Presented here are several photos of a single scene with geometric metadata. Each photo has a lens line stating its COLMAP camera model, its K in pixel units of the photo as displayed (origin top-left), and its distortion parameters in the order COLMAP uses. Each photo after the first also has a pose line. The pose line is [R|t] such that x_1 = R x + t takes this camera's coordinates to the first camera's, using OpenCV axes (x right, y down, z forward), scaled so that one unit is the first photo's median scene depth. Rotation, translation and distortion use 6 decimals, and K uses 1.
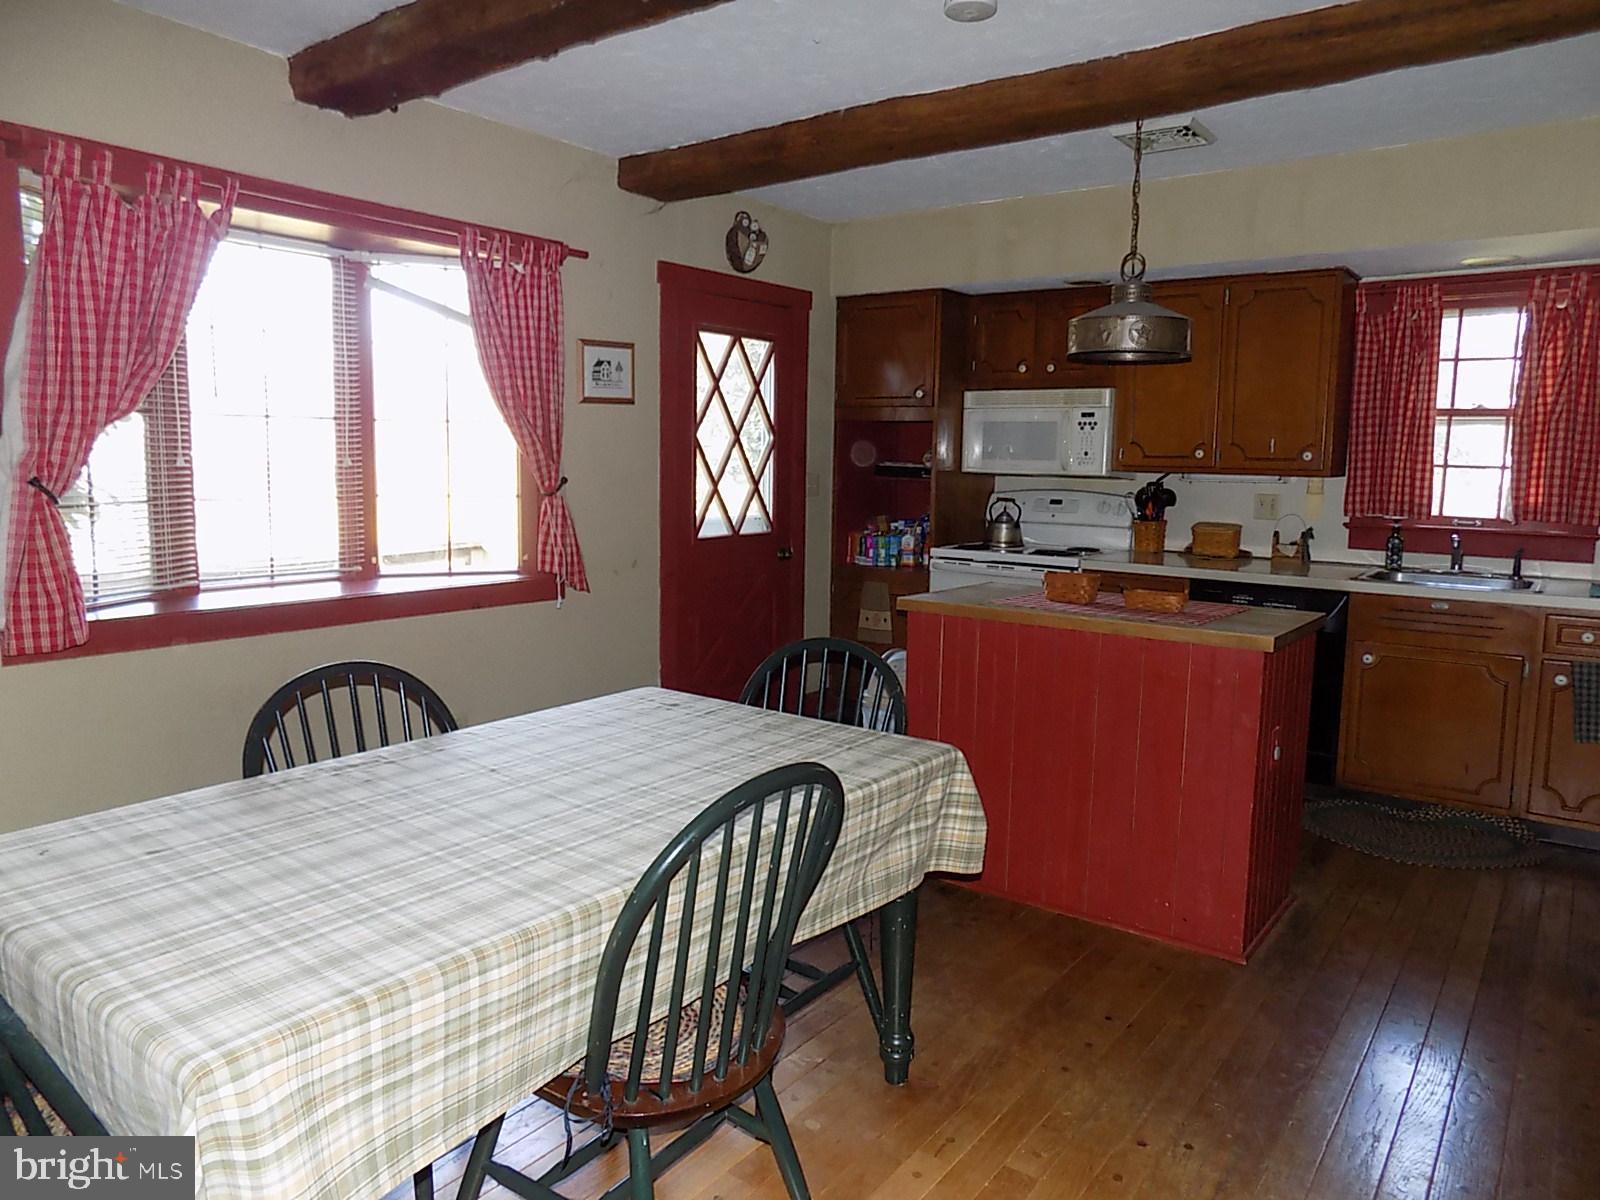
lens RADIAL K [[1080.5, 0, 805.1], [0, 1080.5, 588.3], [0, 0, 1]] dist [-0.071157, 0.073024]
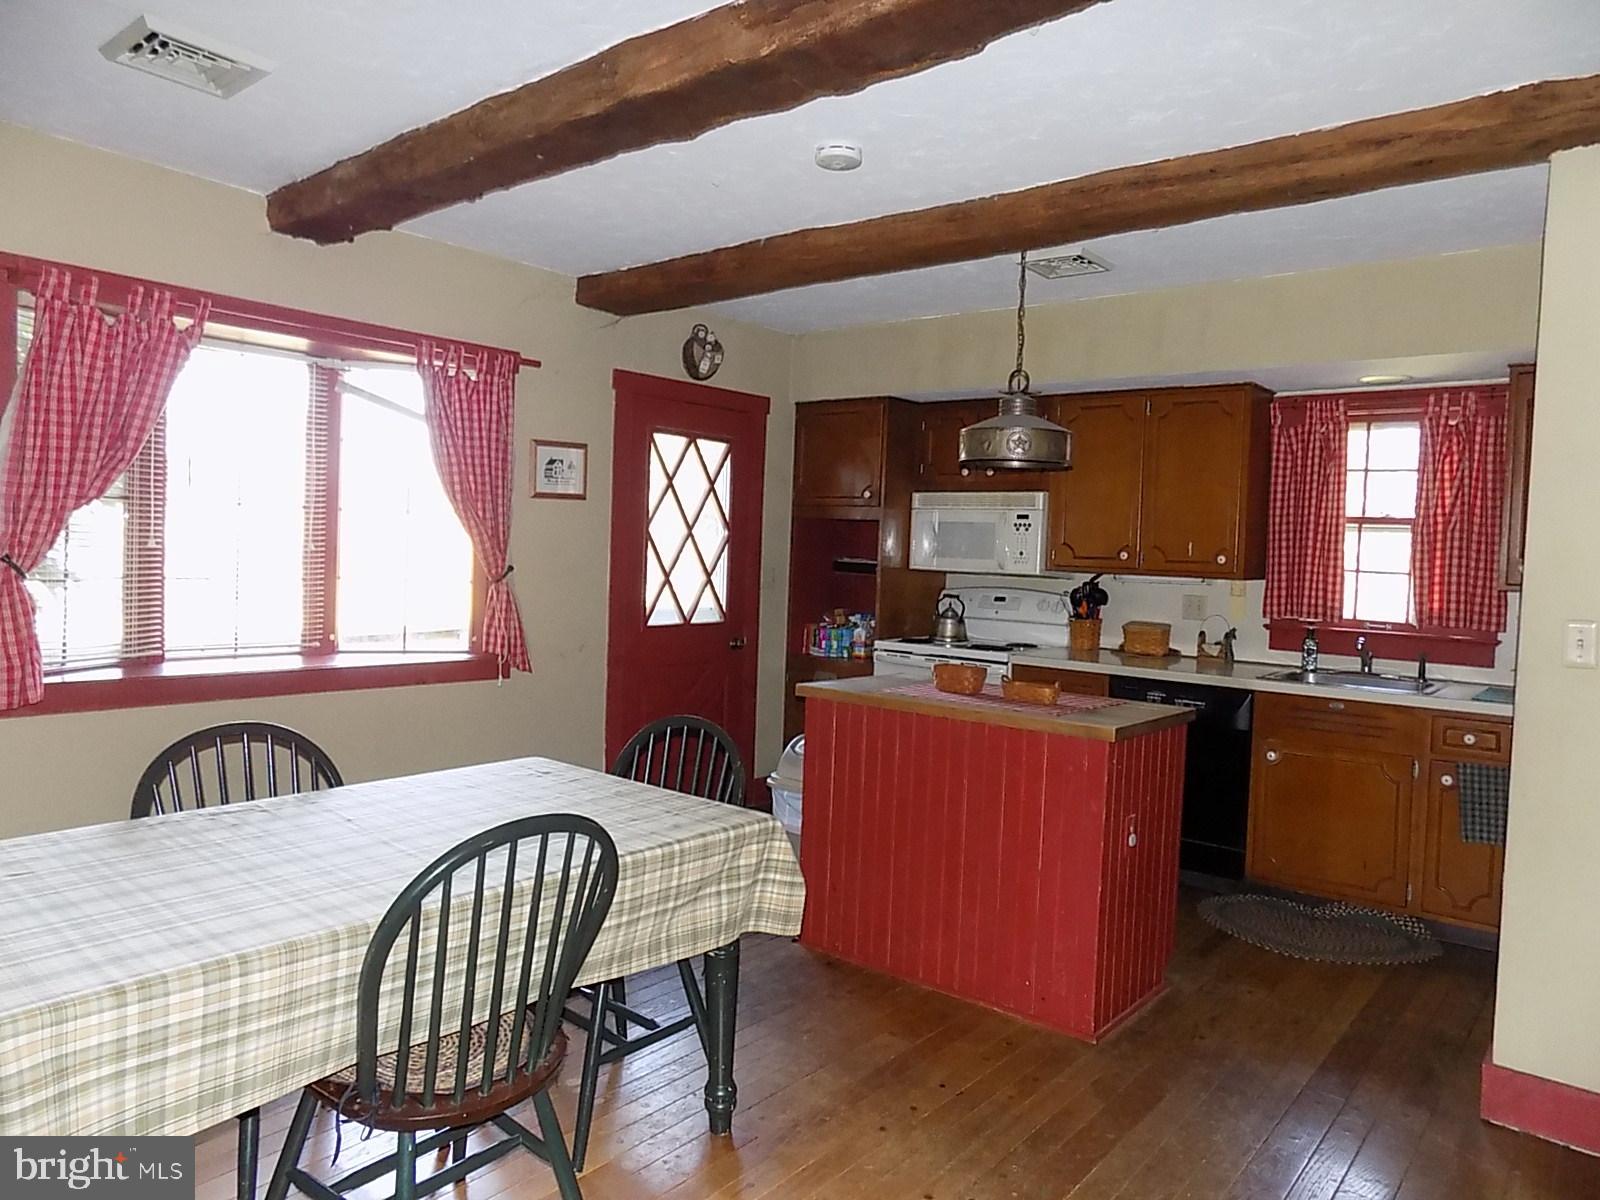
lens RADIAL K [[1080.5, 0, 805.1], [0, 1080.5, 587.9], [0, 0, 1]] dist [-0.071157, 0.073024]
pose [[0.998755, 0.021910, -0.044809, 0.141367], [-0.025727, 0.995923, -0.086464, 0.006136], [0.042731, 0.087510, 0.995247, -0.073723]]
